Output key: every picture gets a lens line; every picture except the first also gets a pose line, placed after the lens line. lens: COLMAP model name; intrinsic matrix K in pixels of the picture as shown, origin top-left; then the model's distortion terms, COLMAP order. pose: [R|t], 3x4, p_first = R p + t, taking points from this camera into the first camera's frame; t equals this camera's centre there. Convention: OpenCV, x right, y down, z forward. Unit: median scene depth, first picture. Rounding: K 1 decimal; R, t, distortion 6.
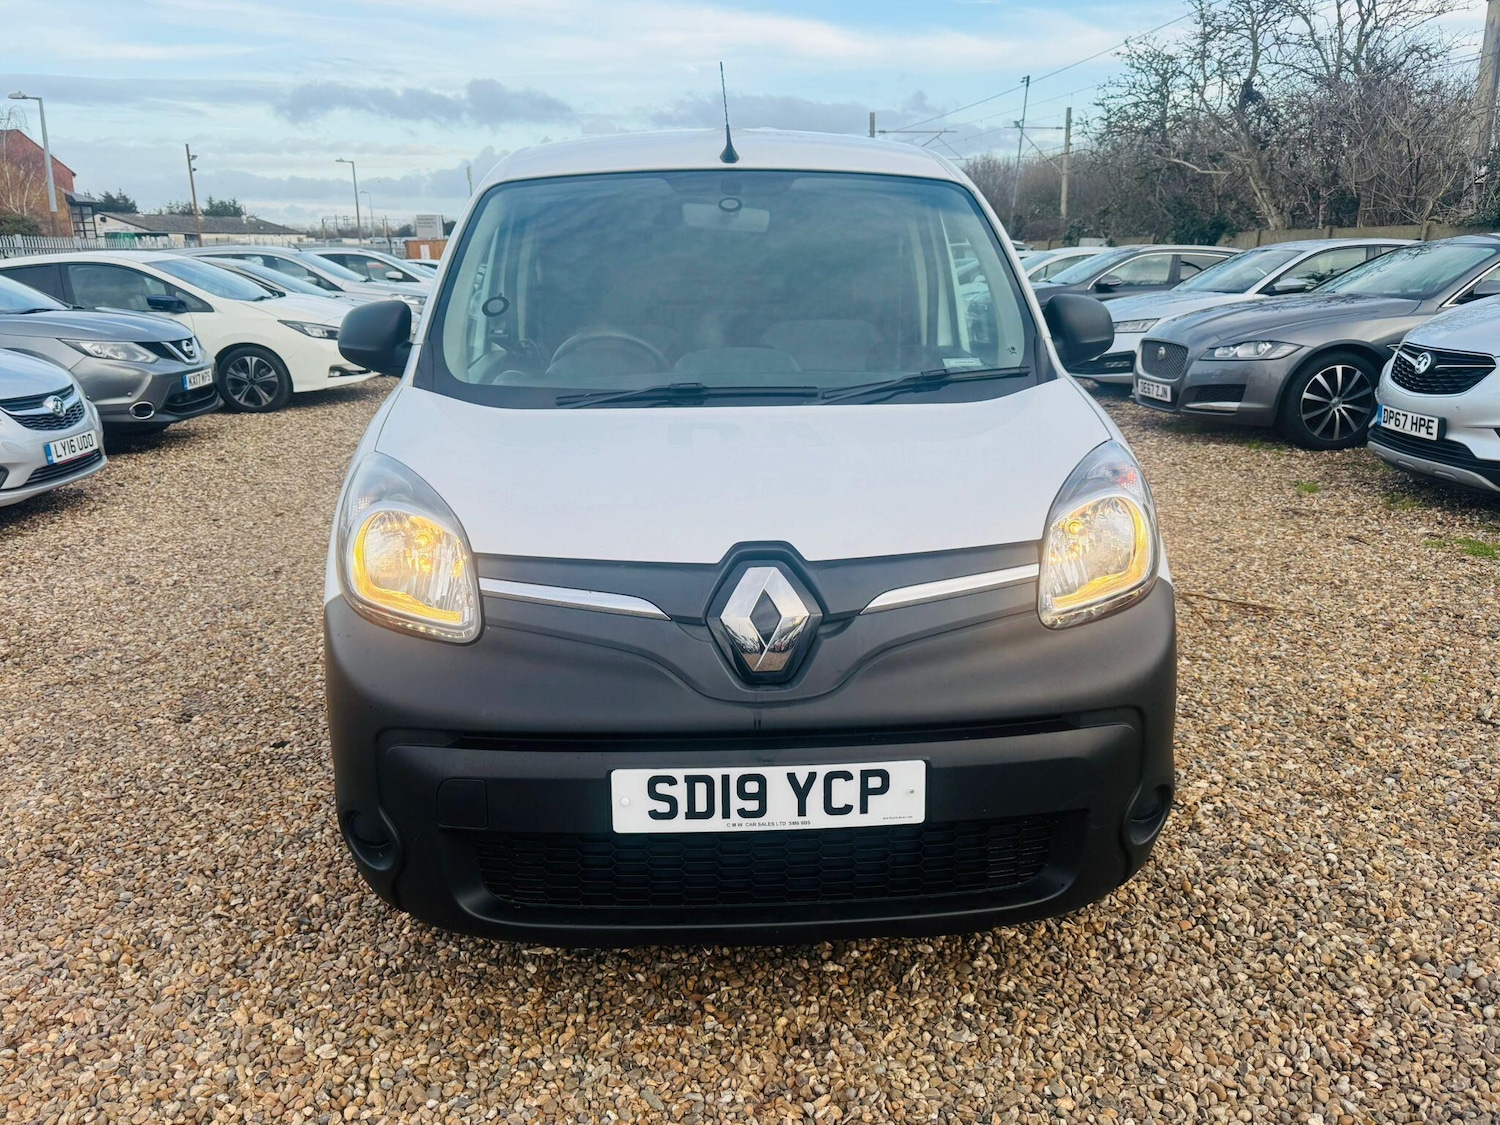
lens RADIAL K [[1137.7, 0, 739.0], [0, 1137.7, 514.6], [0, 0, 1]] dist [0.031992, -0.038397]
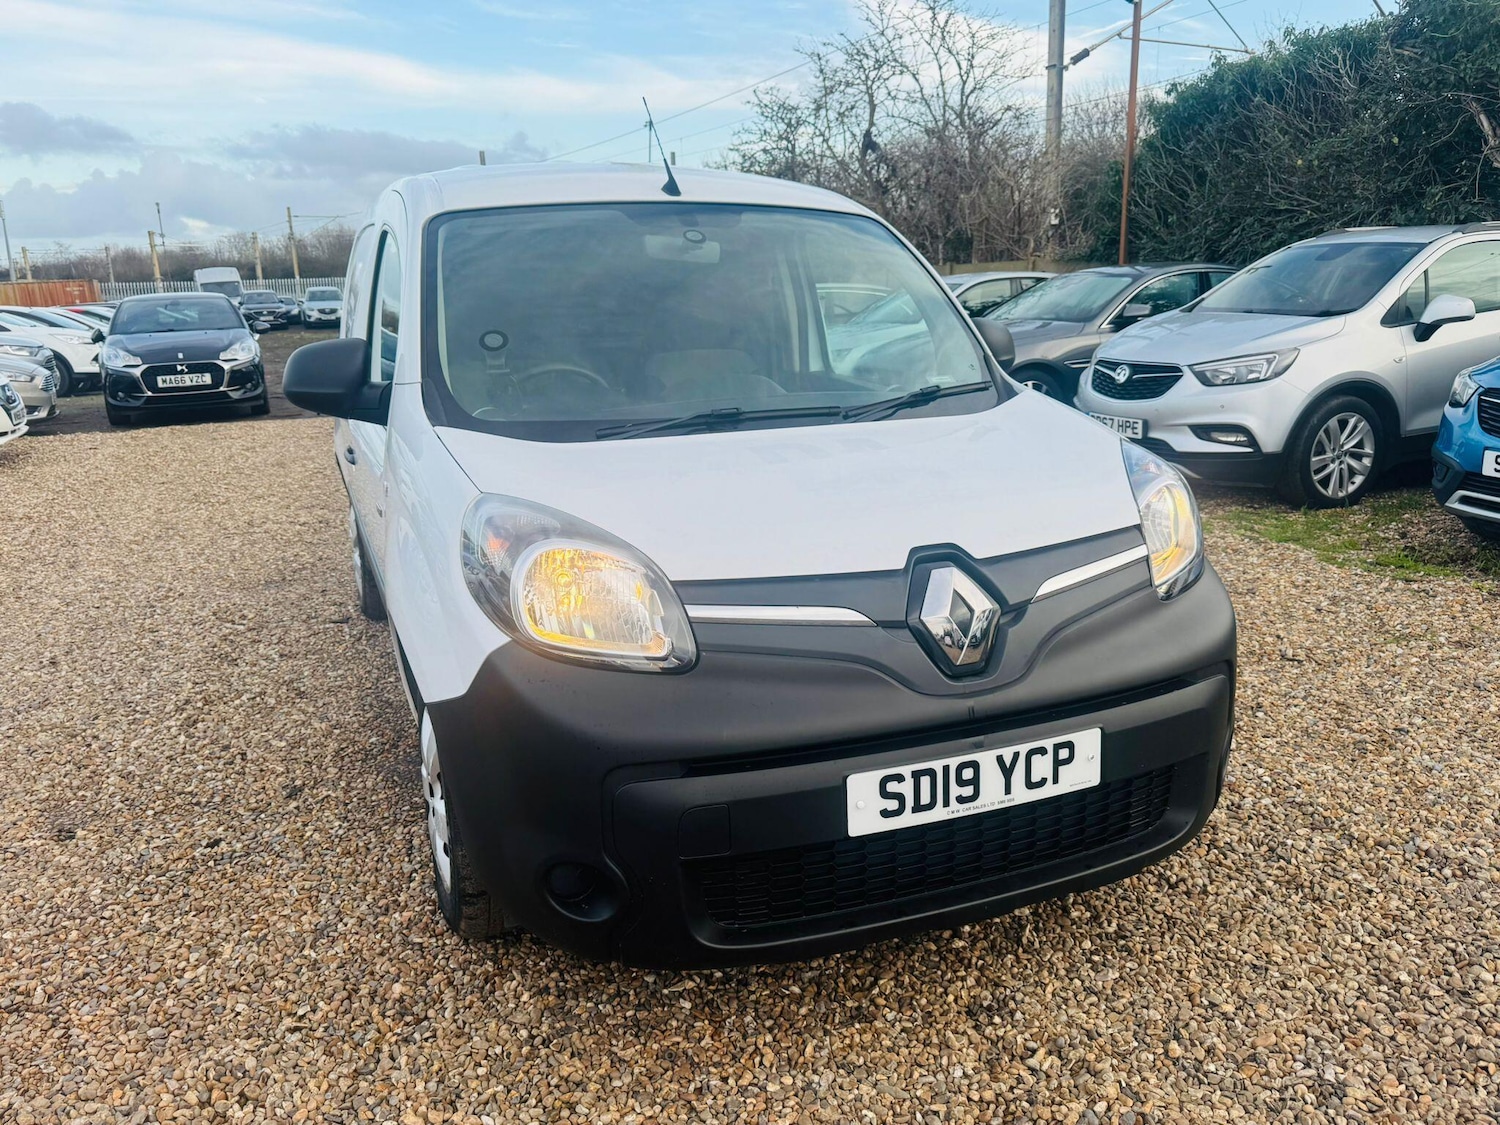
lens RADIAL K [[1137.7, 0, 731.5], [0, 1137.7, 534.9], [0, 0, 1]] dist [0.031992, -0.038397]
pose [[0.946059, -0.080691, 0.313784, -0.435679], [0.085722, 0.996317, -0.002245, 0.000753], [-0.312447, 0.029023, 0.949492, 0.045087]]
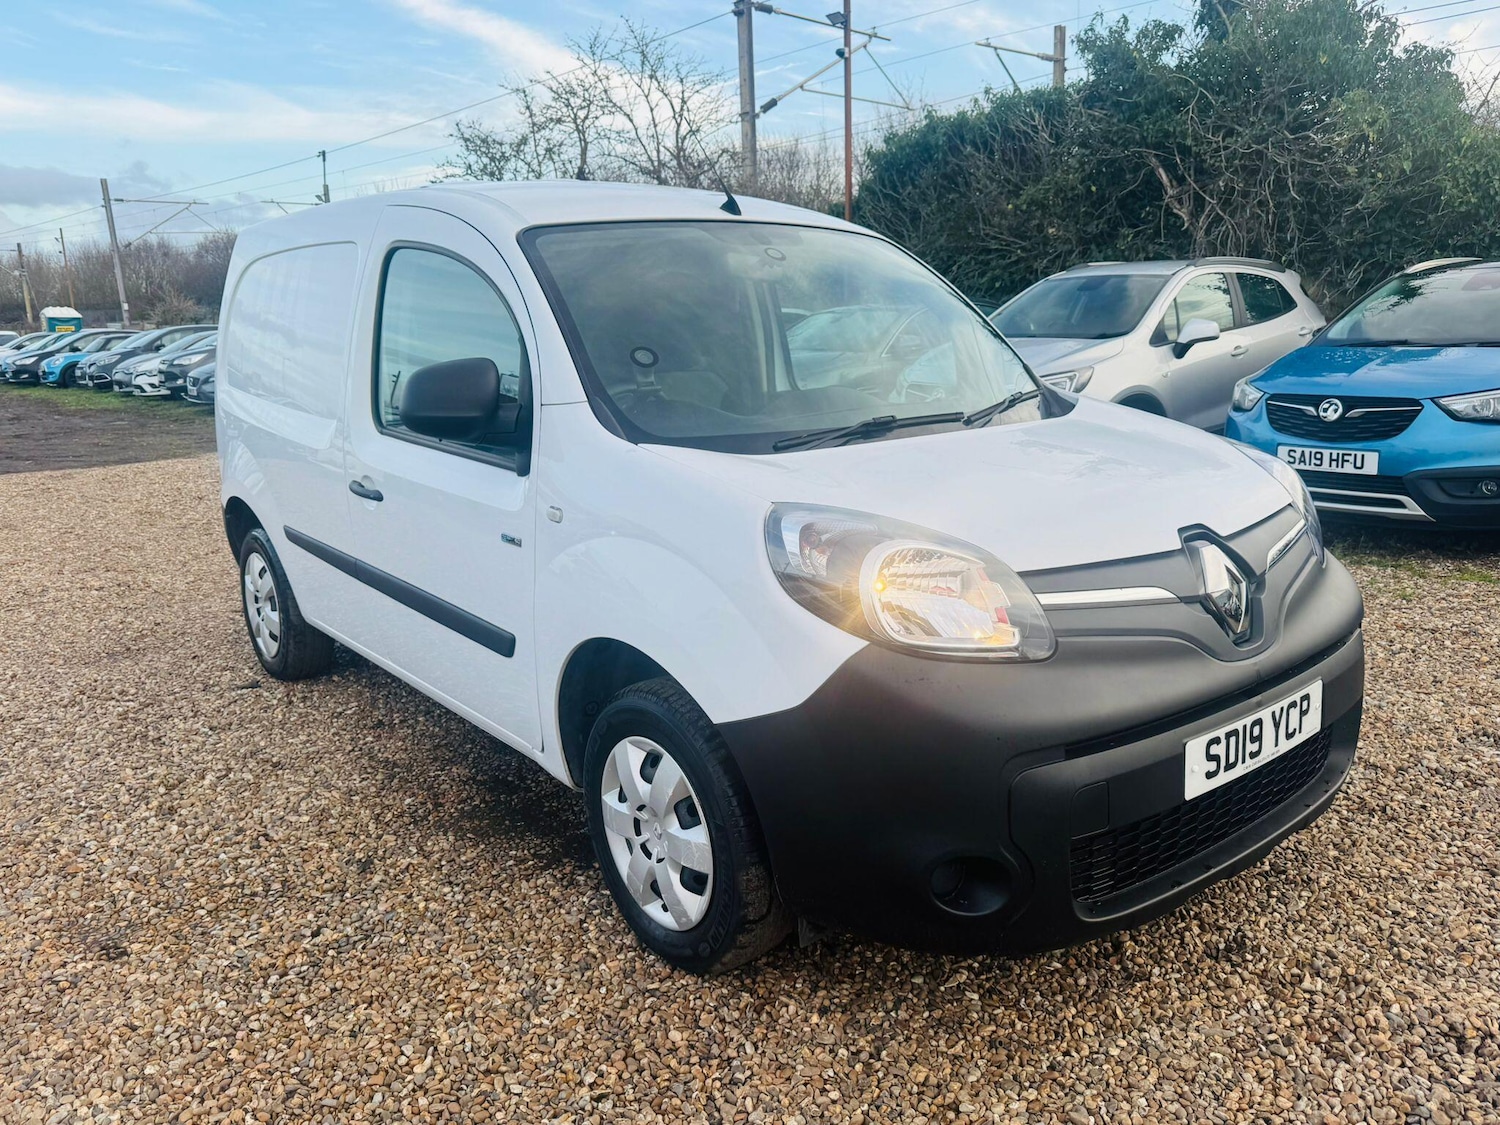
lens RADIAL K [[1137.7, 0, 733.9], [0, 1137.7, 544.5], [0, 0, 1]] dist [0.031992, -0.038397]
pose [[0.809008, -0.129507, 0.573353, -0.905317], [0.152675, 0.988246, 0.007795, -0.033185], [-0.567623, 0.081230, 0.819271, 0.279973]]
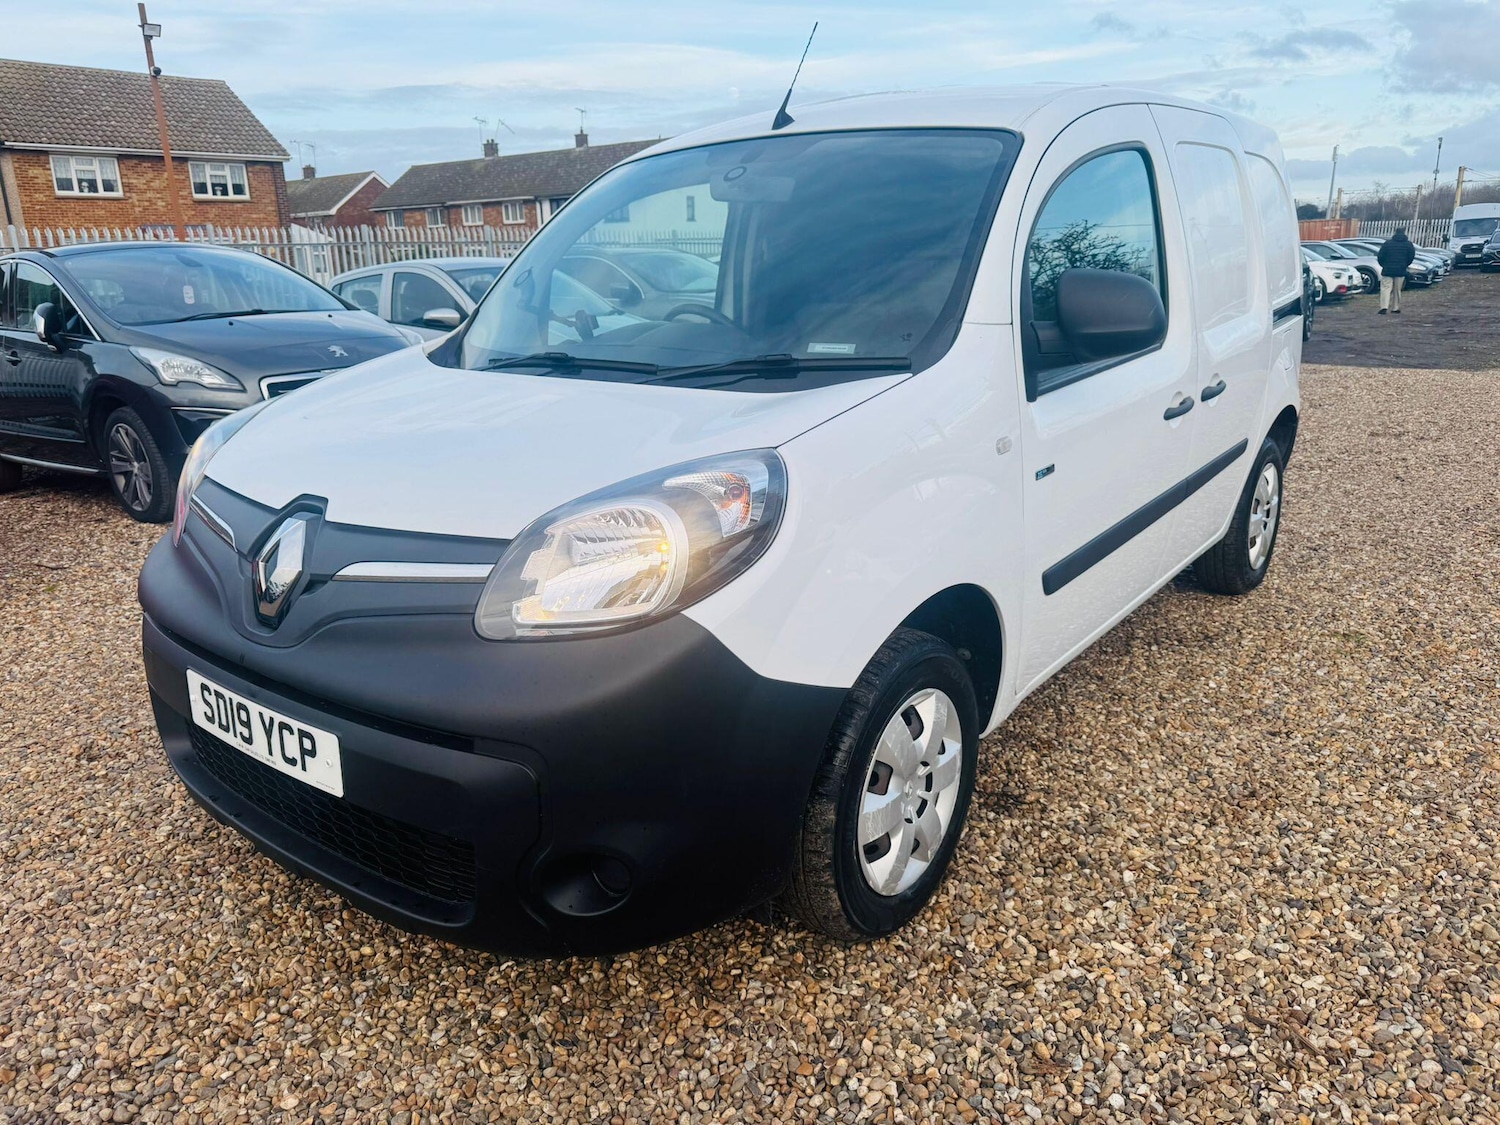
lens RADIAL K [[1063.1, 0, 744.2], [0, 1063.1, 545.4], [0, 0, 1]] dist [0.017562, -0.020409]
pose [[0.757500, 0.164128, -0.631867, 0.840542], [-0.130464, 0.986415, 0.099818, -0.073890], [0.639667, 0.006823, 0.768622, 0.443260]]
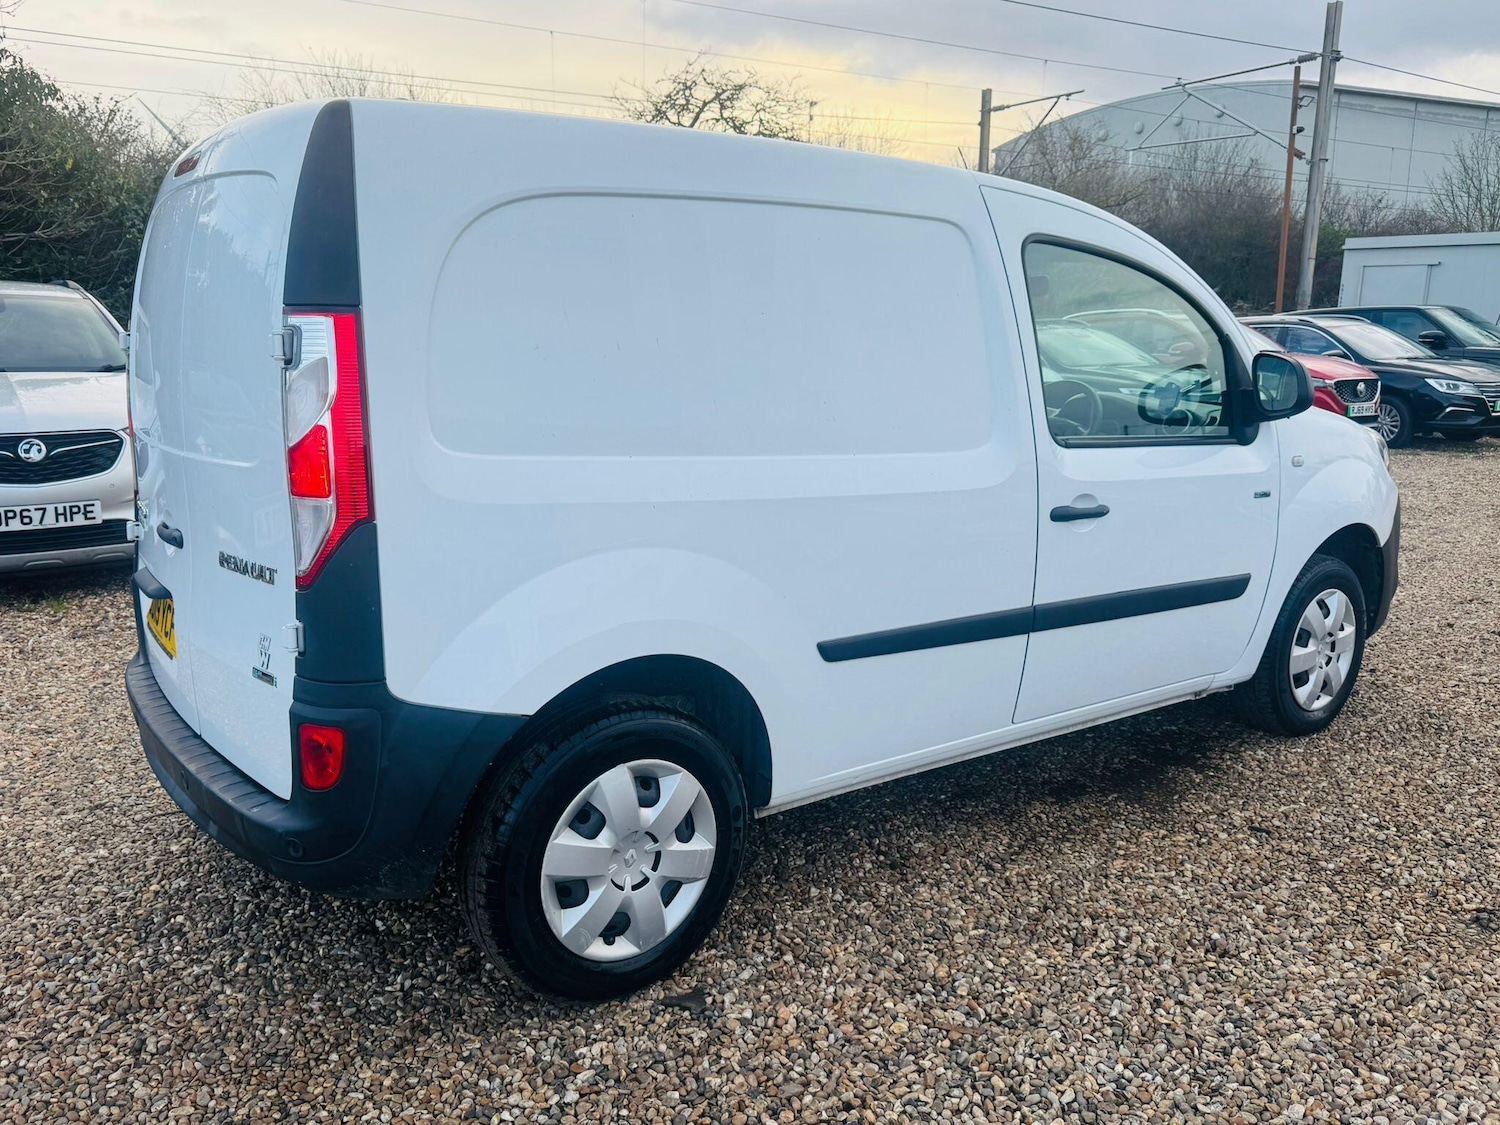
lens RADIAL K [[1199.1, 0, 752.3], [0, 1199.1, 558.5], [0, 0, 1]] dist [0.036946, -0.051120]
pose [[-0.562857, -0.143486, 0.814005, -1.356426], [0.194478, 0.934179, 0.299145, -0.607464], [-0.803349, 0.326682, -0.497905, 2.802855]]
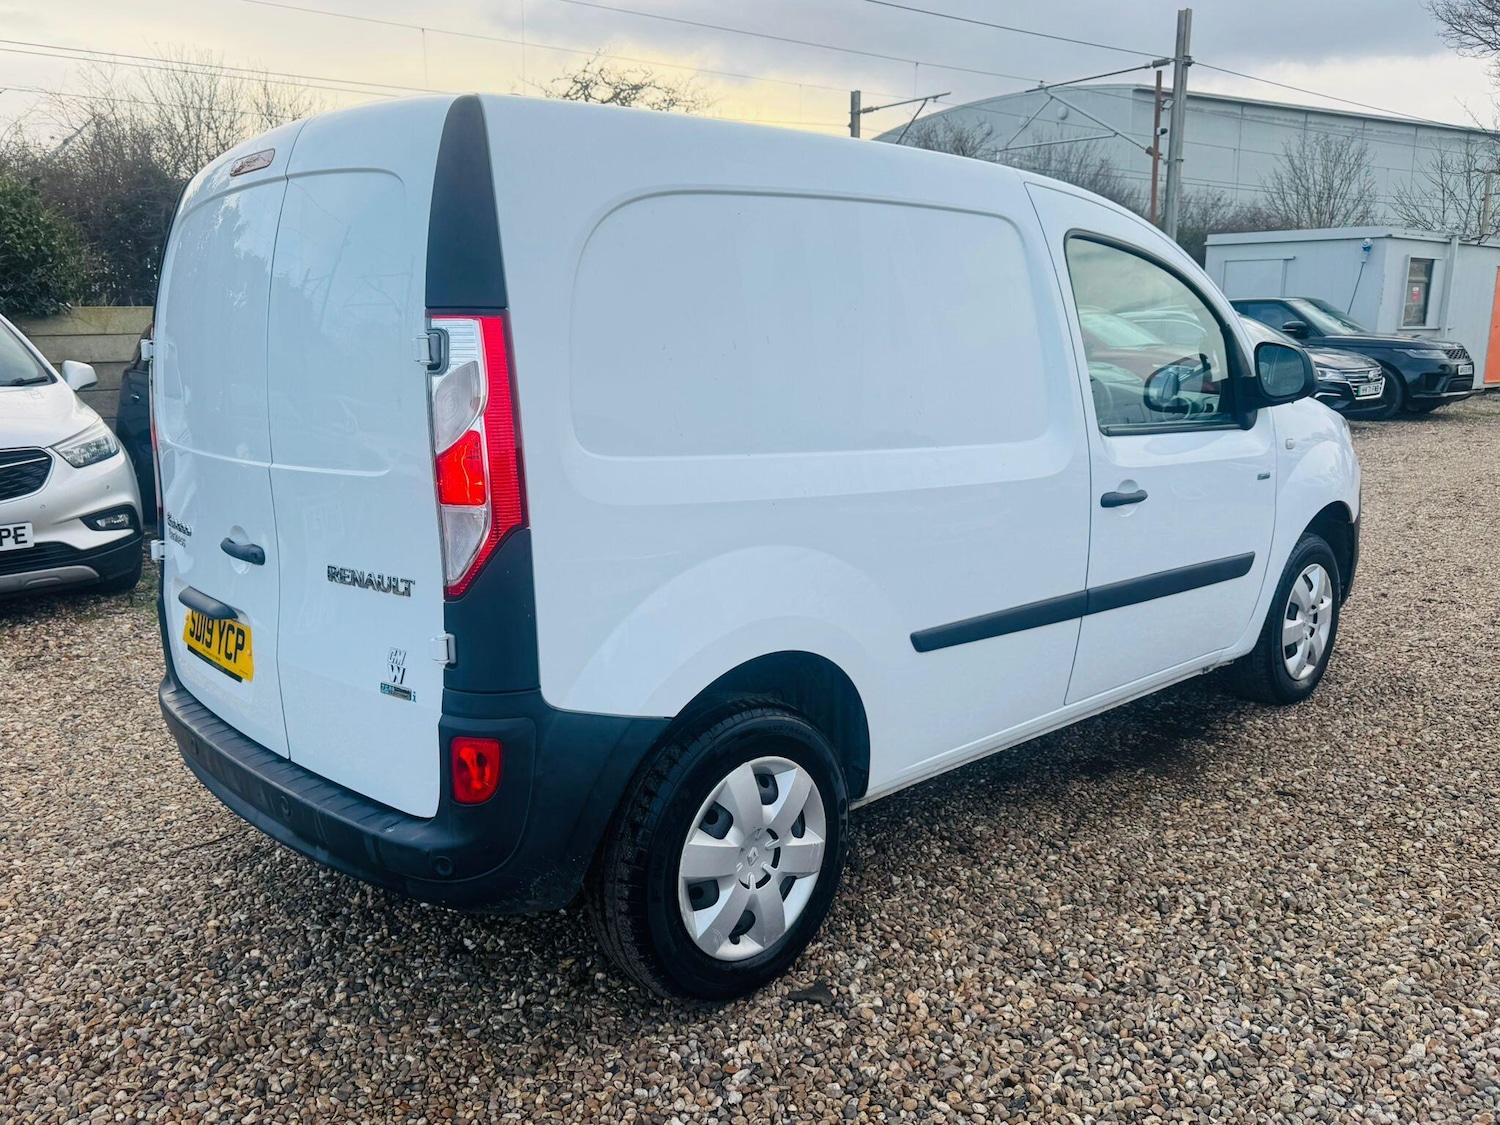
lens RADIAL K [[1199.1, 0, 761.2], [0, 1199.1, 560.1], [0, 0, 1]] dist [0.036946, -0.051120]
pose [[-0.656918, -0.120507, 0.744269, -1.227016], [0.194835, 0.926482, 0.321979, -0.648266], [-0.728353, 0.356523, -0.585144, 2.977601]]
